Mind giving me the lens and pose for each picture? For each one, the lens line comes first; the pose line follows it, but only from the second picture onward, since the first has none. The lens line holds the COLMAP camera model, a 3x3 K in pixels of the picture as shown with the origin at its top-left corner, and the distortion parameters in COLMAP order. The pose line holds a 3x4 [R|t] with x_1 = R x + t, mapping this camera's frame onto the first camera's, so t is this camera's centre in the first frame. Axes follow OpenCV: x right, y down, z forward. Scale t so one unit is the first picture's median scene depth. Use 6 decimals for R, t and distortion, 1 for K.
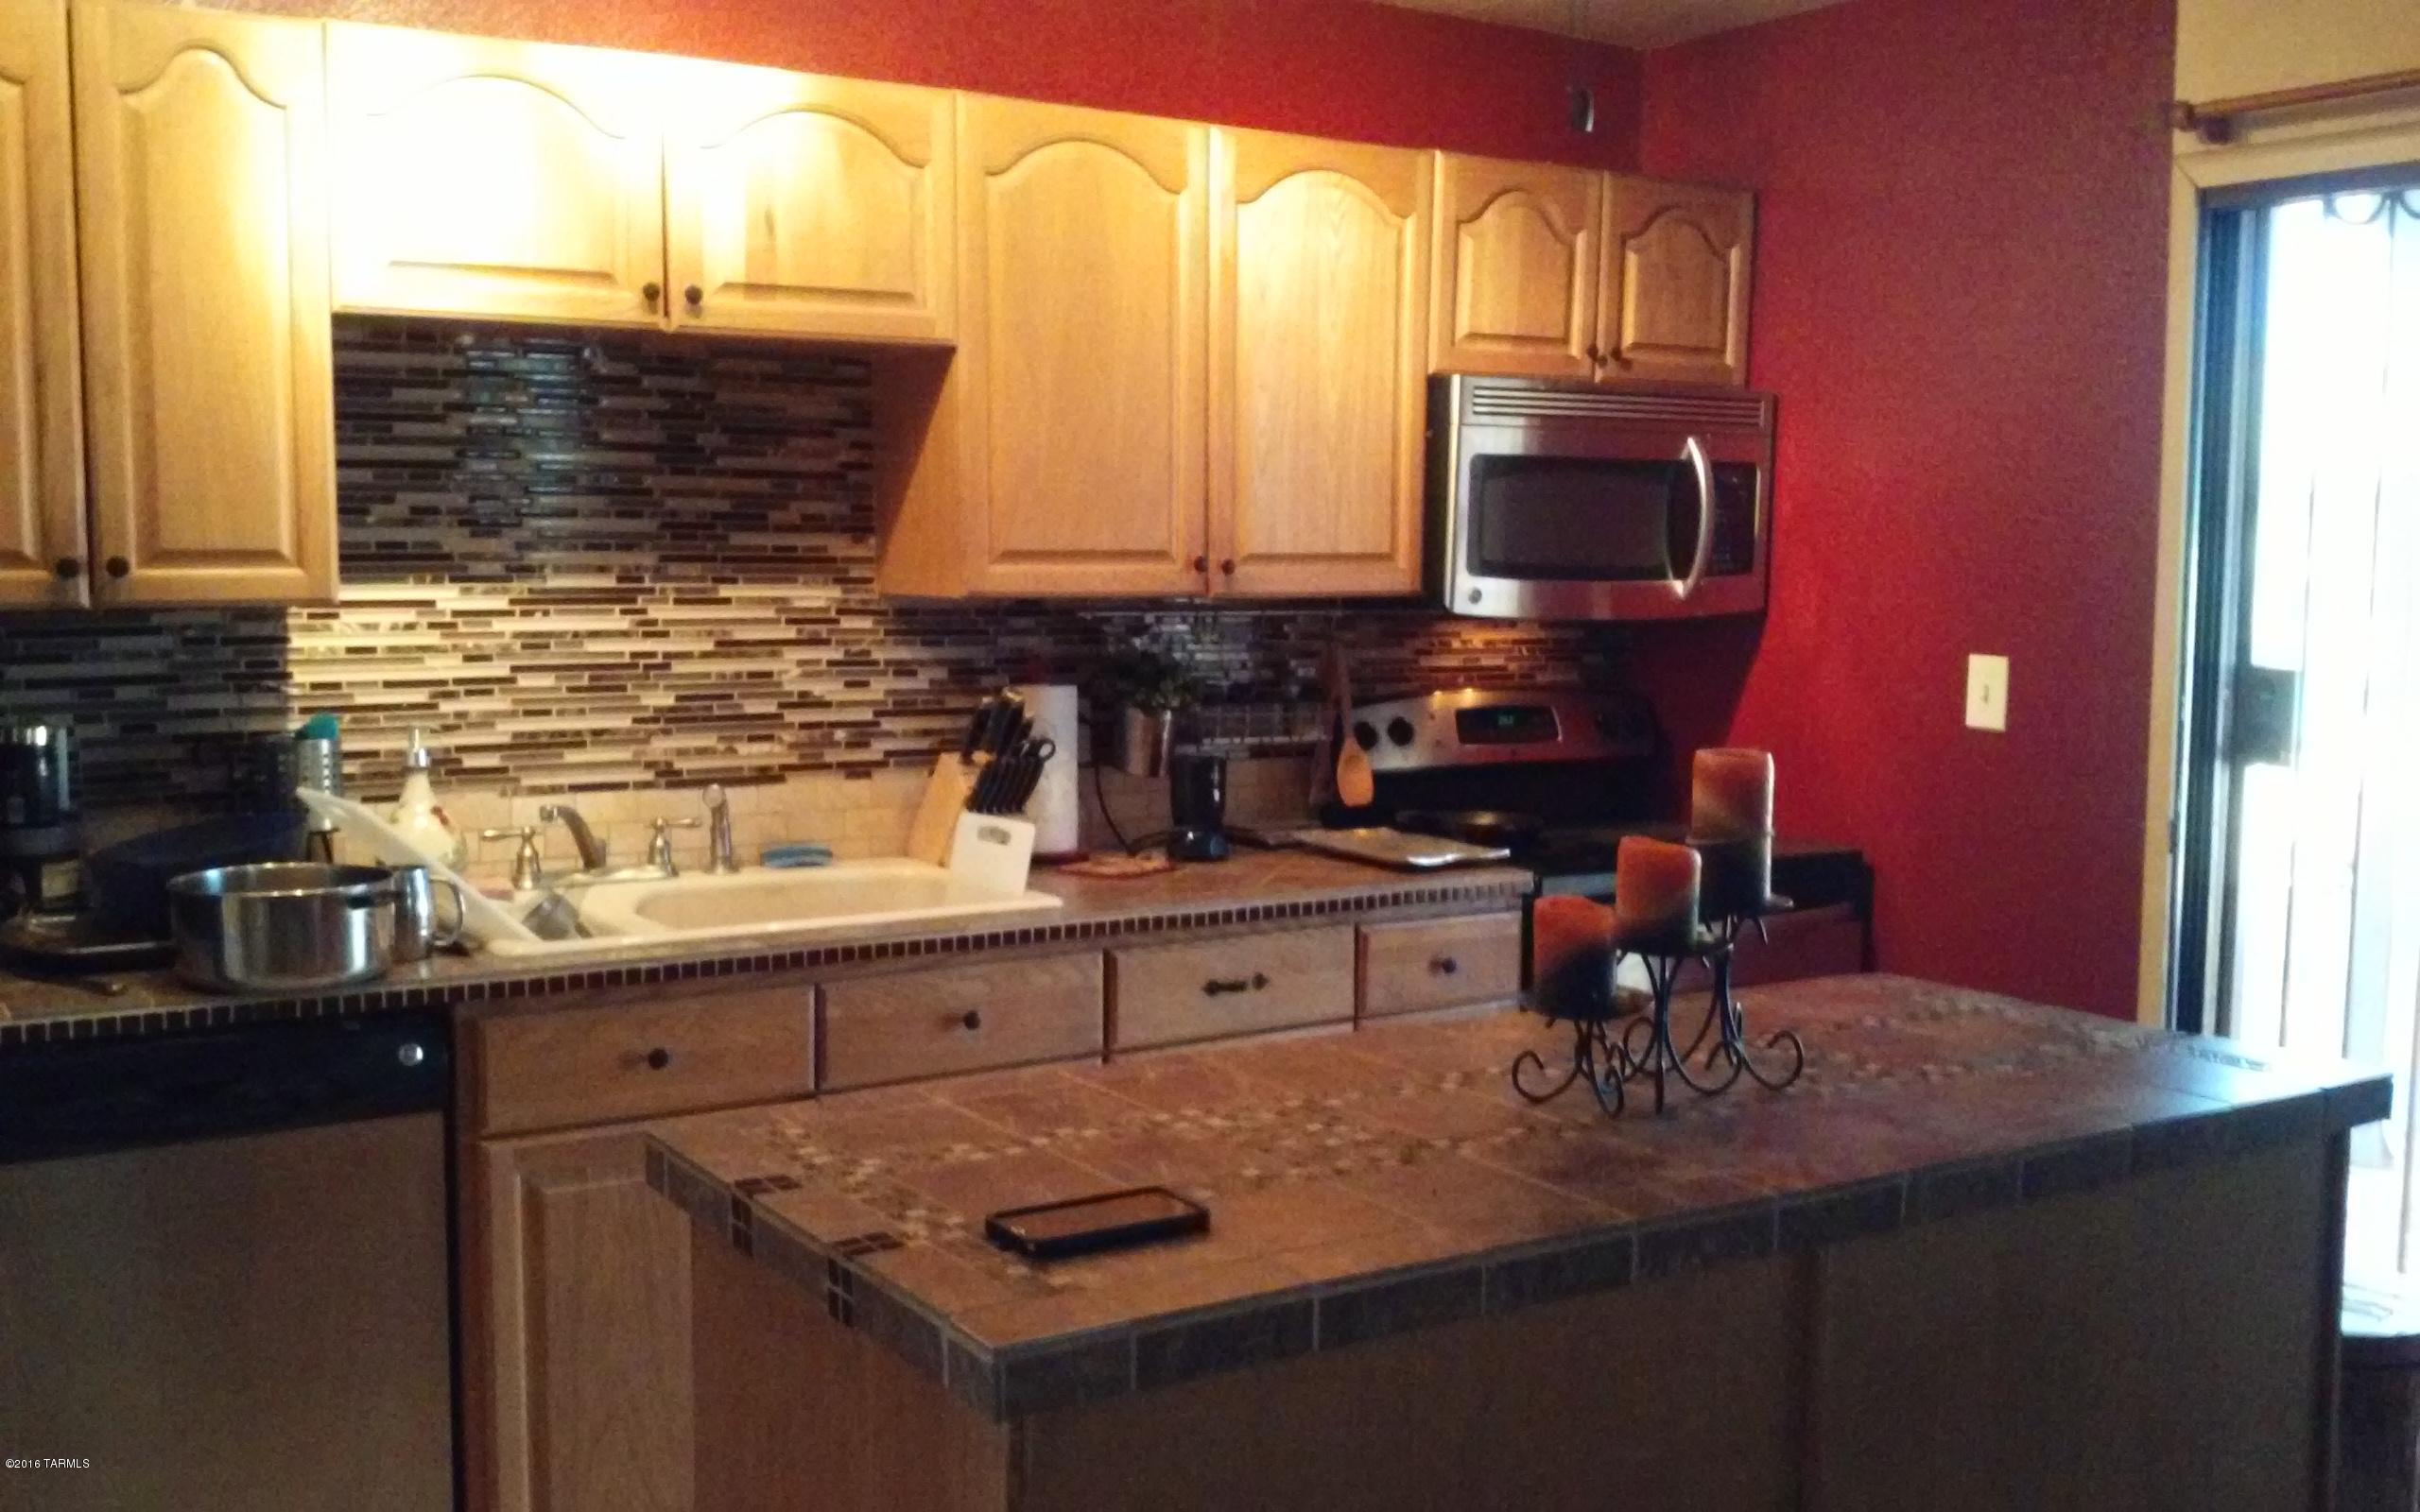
lens RADIAL K [[2331.7, 0, 1214.7], [0, 2331.7, 772.4], [0, 0, 1]] dist [0.018808, 0.000000]
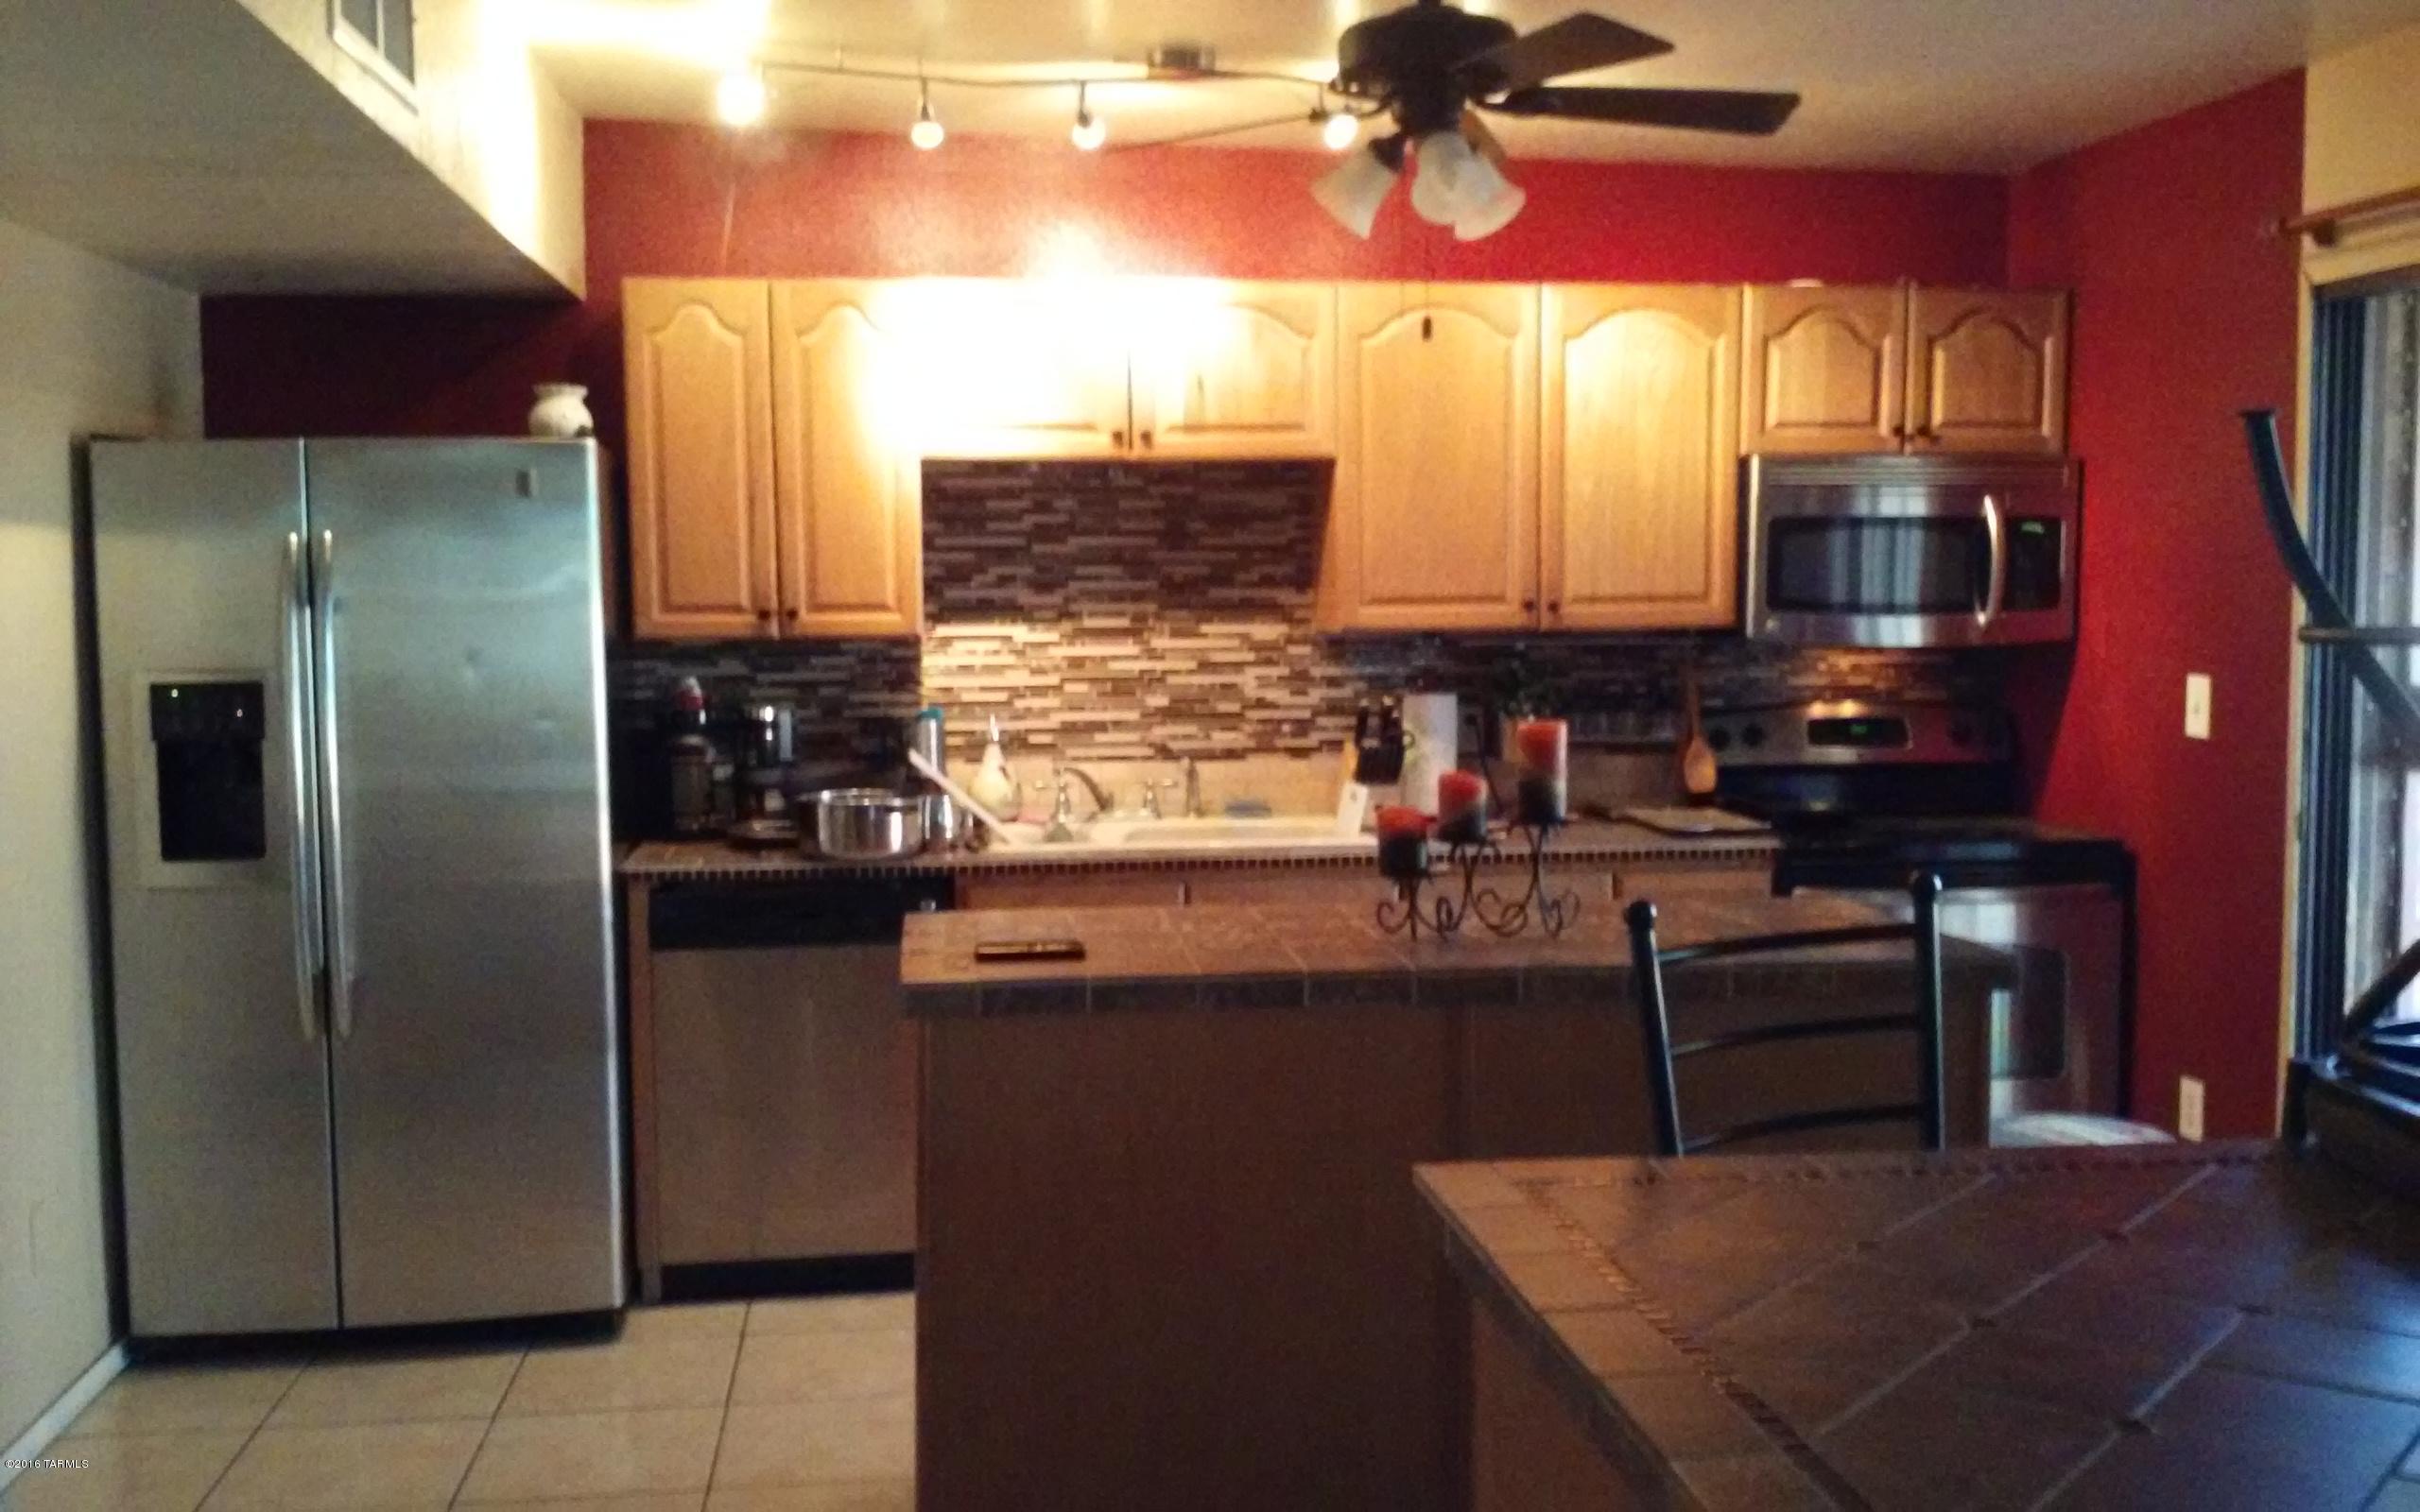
lens RADIAL K [[2331.7, 0, 1205.8], [0, 2331.7, 750.7], [0, 0, 1]] dist [0.018808, 0.000000]
pose [[0.897497, 0.016214, -0.440722, 0.444336], [-0.028413, 0.999374, -0.021093, 0.030920], [0.440104, 0.031453, 0.897396, -0.319717]]
